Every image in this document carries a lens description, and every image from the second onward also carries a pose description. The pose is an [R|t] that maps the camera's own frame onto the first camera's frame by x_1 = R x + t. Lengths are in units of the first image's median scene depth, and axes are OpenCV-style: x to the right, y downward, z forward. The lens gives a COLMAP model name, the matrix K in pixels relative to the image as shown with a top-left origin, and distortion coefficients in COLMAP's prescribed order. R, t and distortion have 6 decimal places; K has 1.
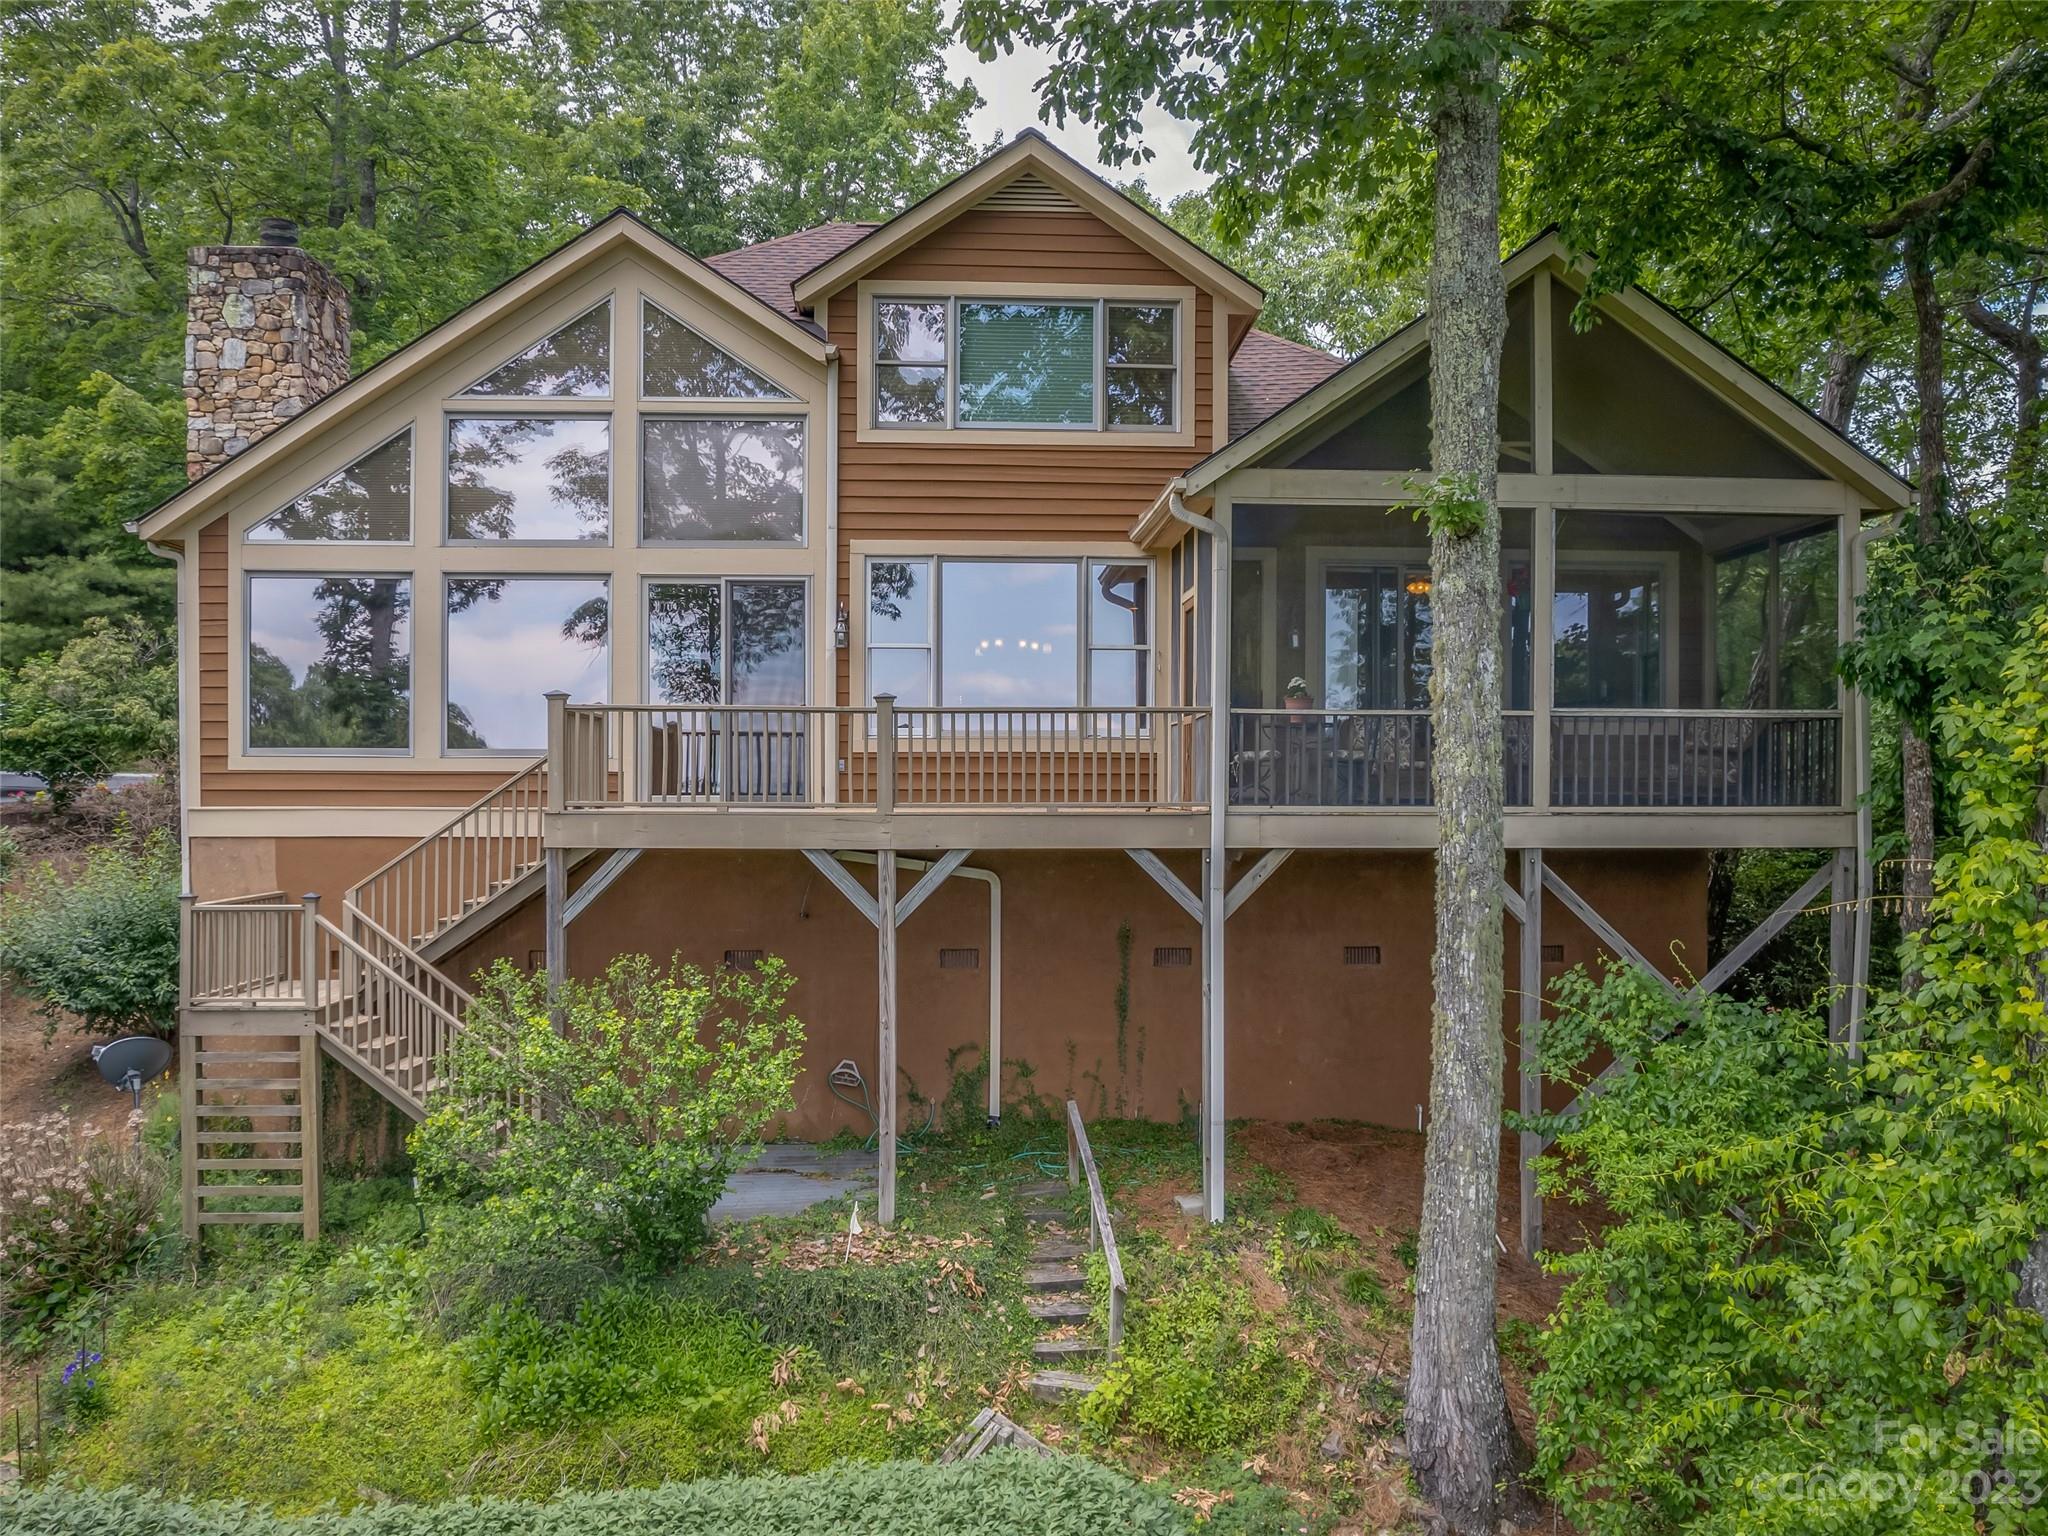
lens RADIAL K [[1406.4, 0, 1111.3], [0, 1406.4, 784.4], [0, 0, 1]] dist [-0.045707, 0.006605]
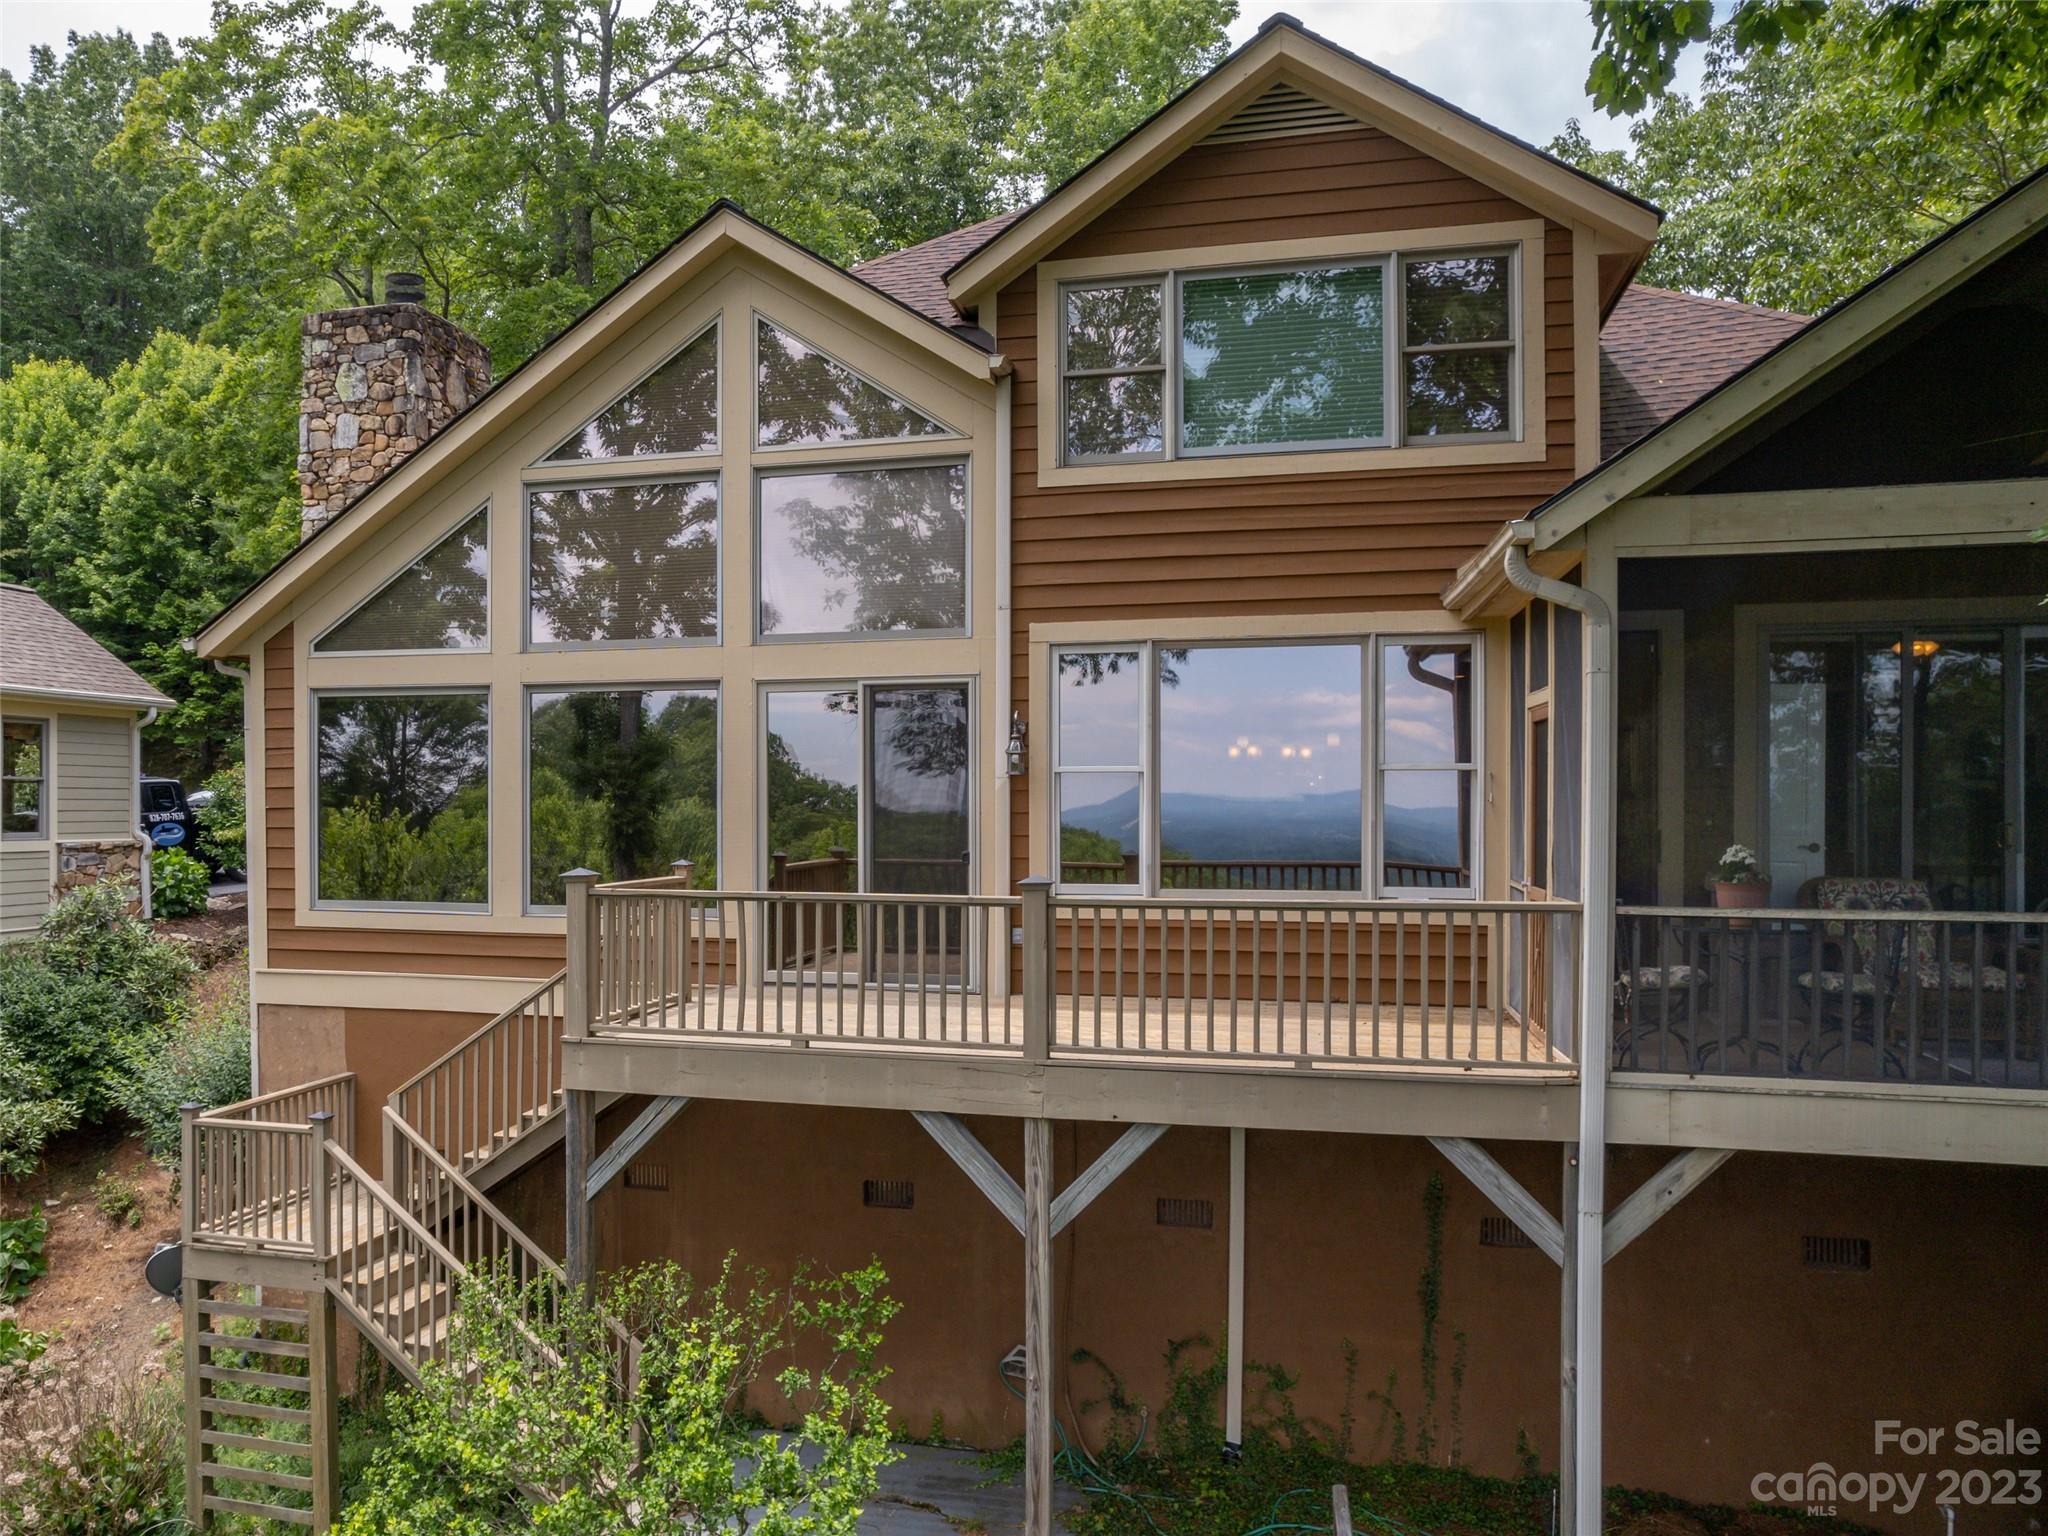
lens RADIAL K [[1450.3, 0, 916.6], [0, 1450.3, 770.8], [0, 0, 1]] dist [-0.050535, 0.002590]
pose [[0.939030, -0.001339, -0.343832, 0.013786], [-0.009921, 0.999471, -0.030988, -0.075237], [0.343691, 0.032510, 0.938520, 0.285826]]
